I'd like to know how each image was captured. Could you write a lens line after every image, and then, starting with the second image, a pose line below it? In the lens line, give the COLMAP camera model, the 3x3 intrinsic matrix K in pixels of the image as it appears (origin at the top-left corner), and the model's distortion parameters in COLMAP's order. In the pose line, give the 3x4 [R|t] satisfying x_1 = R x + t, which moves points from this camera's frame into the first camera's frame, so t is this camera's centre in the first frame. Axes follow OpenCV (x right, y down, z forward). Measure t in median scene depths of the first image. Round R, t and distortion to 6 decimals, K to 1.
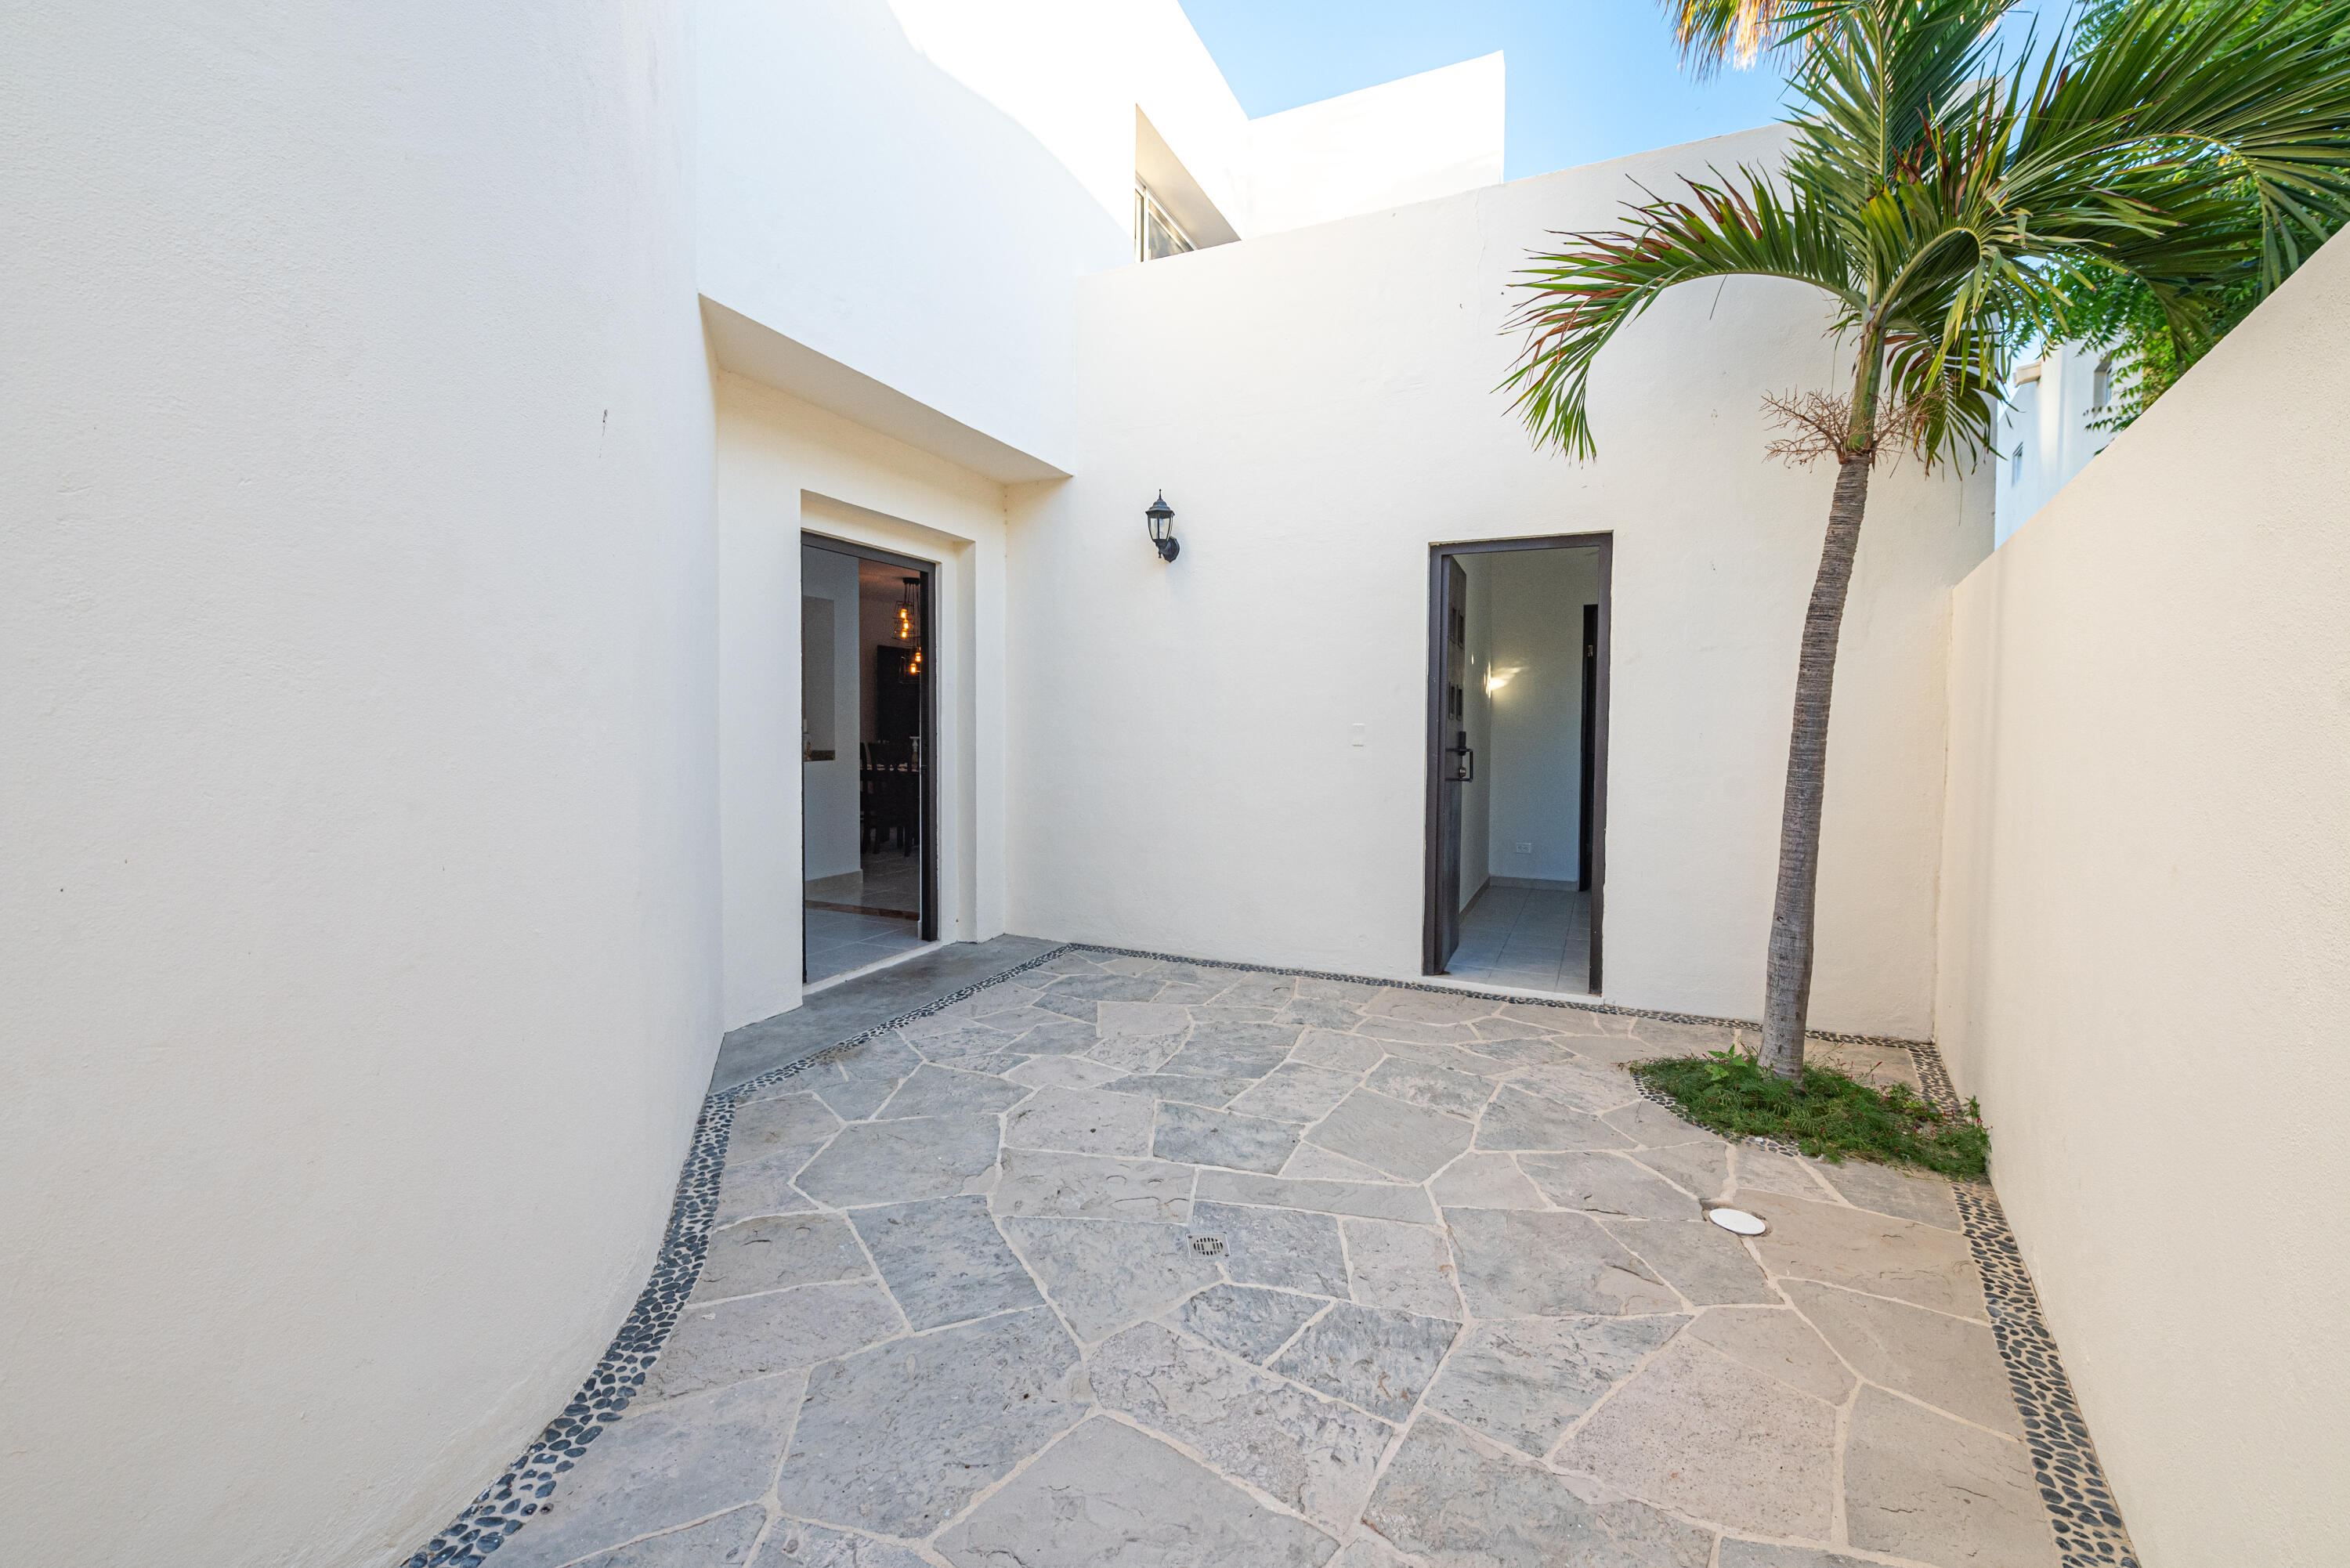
lens RADIAL K [[964.9, 0, 1175.0], [0, 964.9, 784.0], [0, 0, 1]] dist [0.000054, -0.005119]
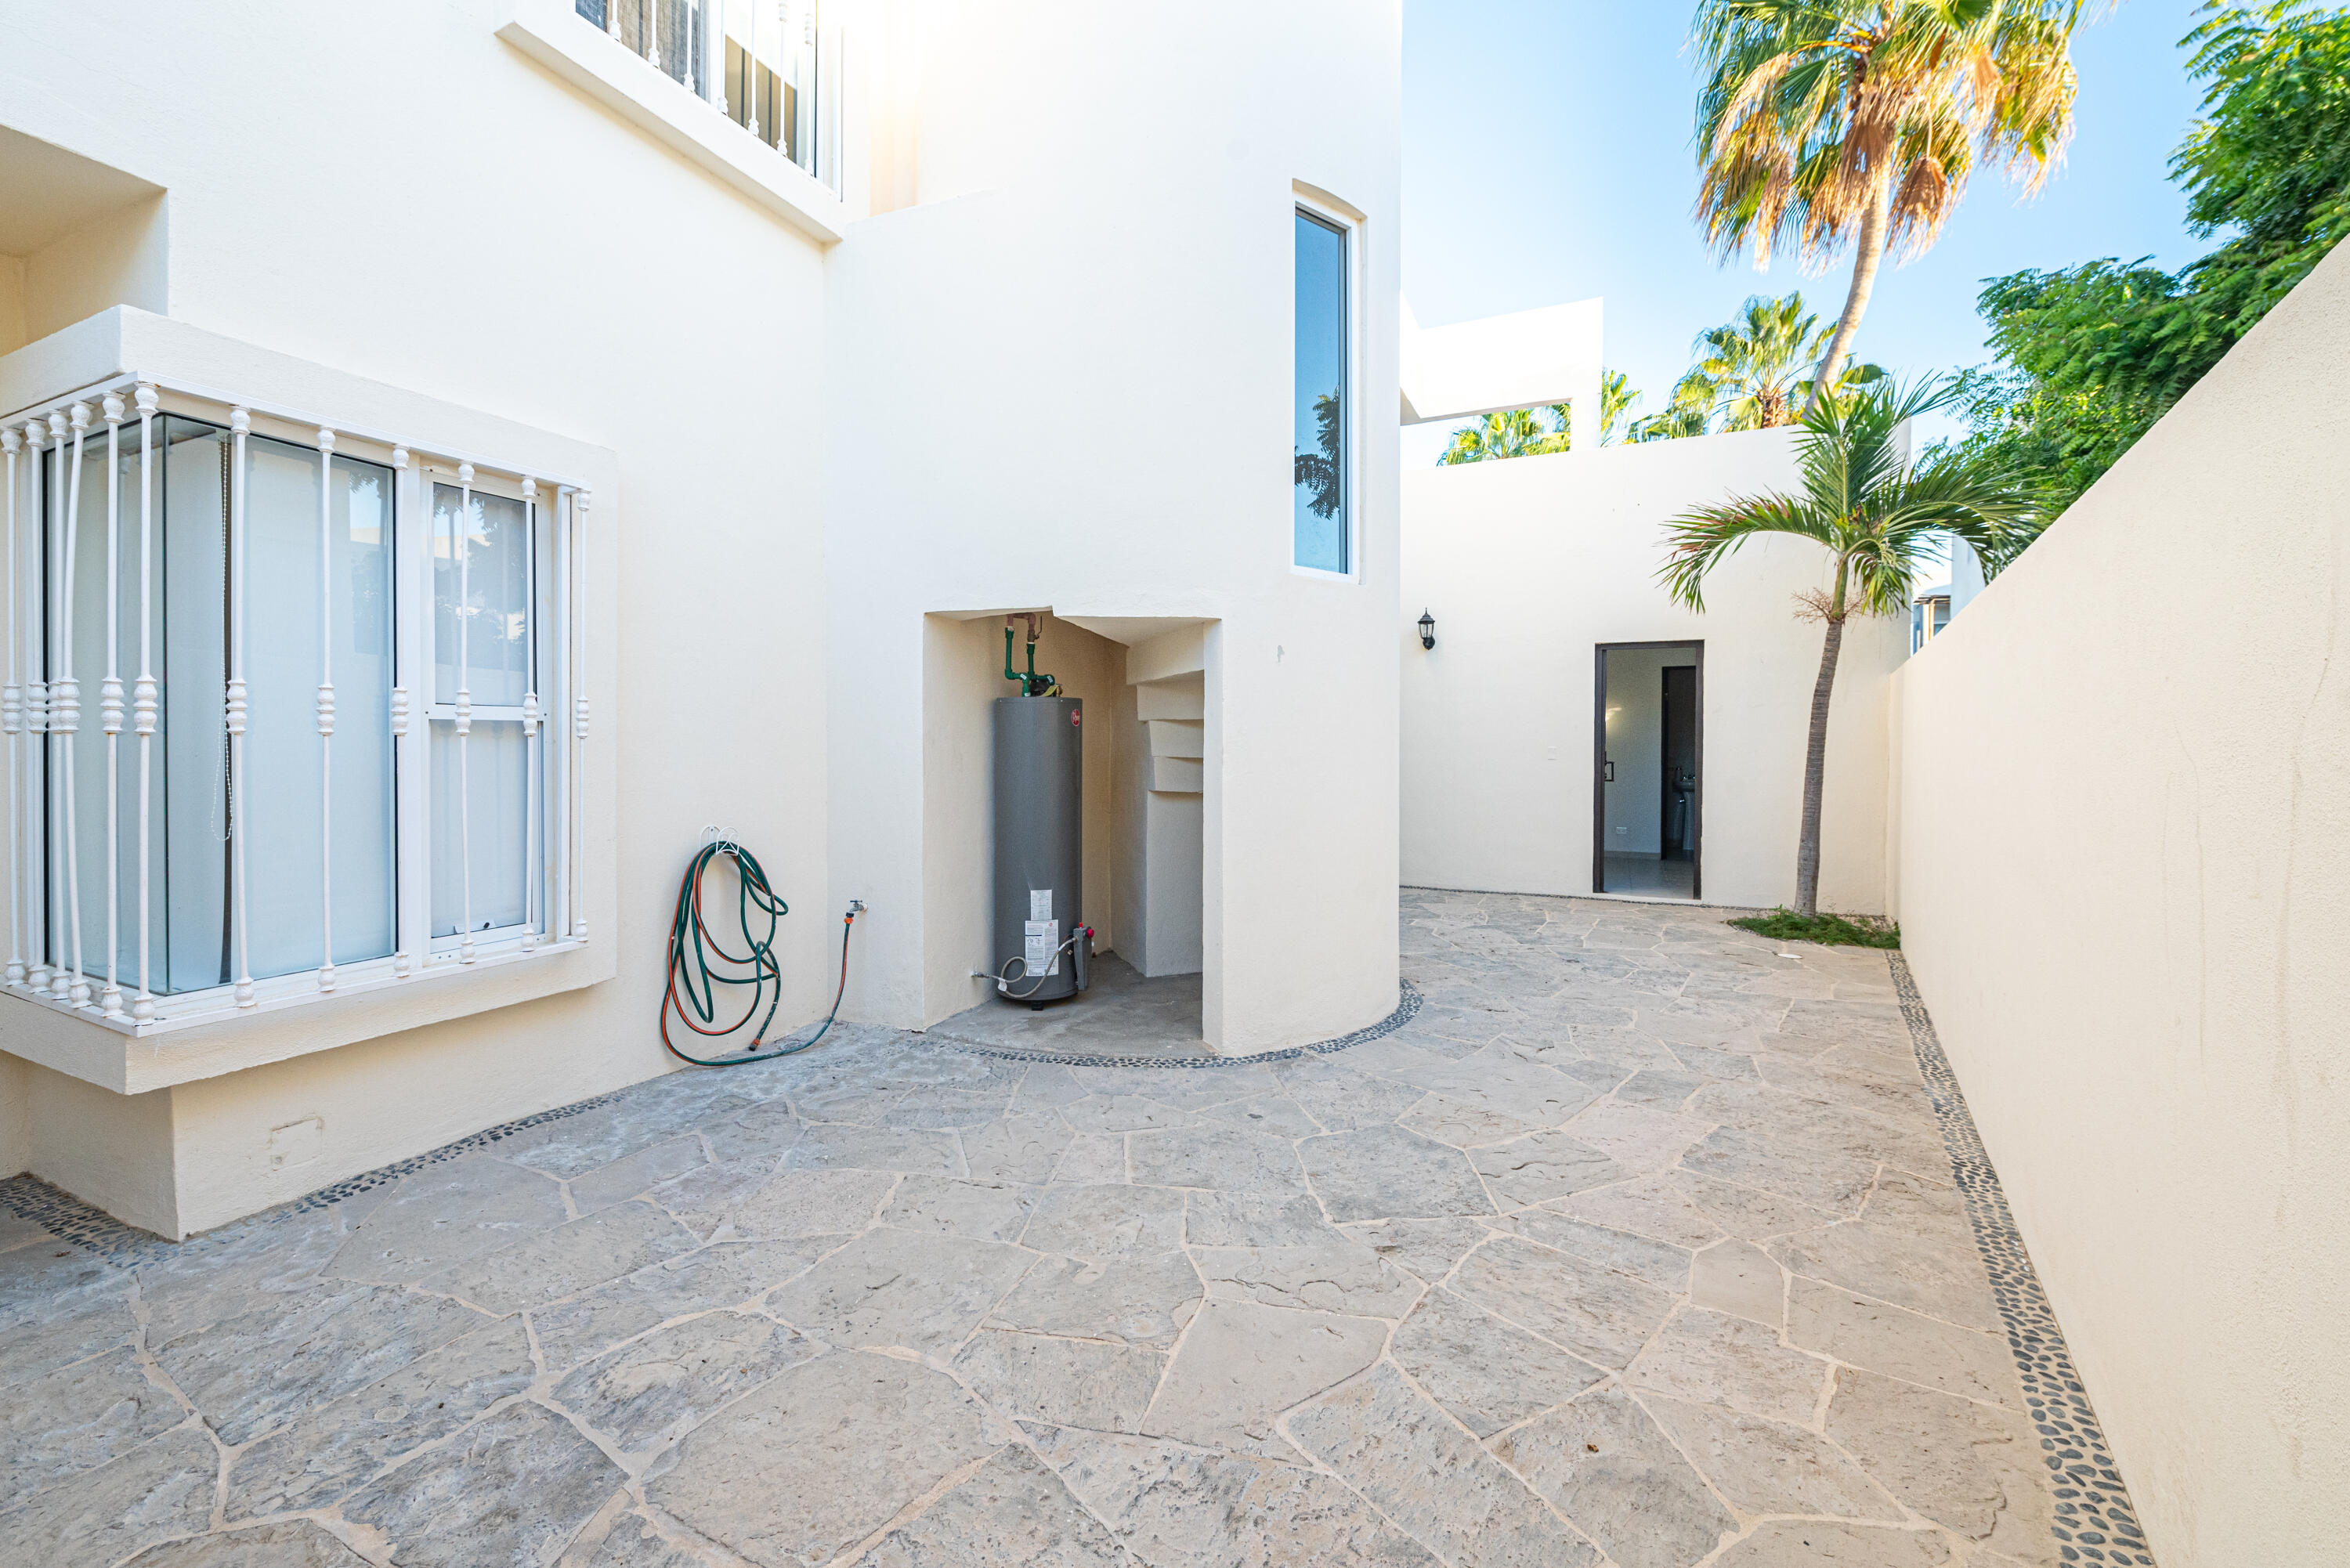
lens RADIAL K [[964.9, 0, 1175.0], [0, 964.9, 784.0], [0, 0, 1]] dist [0.000054, -0.005119]
pose [[0.999982, -0.003421, -0.004869, -0.662877], [0.003309, 0.999735, -0.022791, 0.057374], [0.004946, 0.022774, 0.999728, -1.005080]]
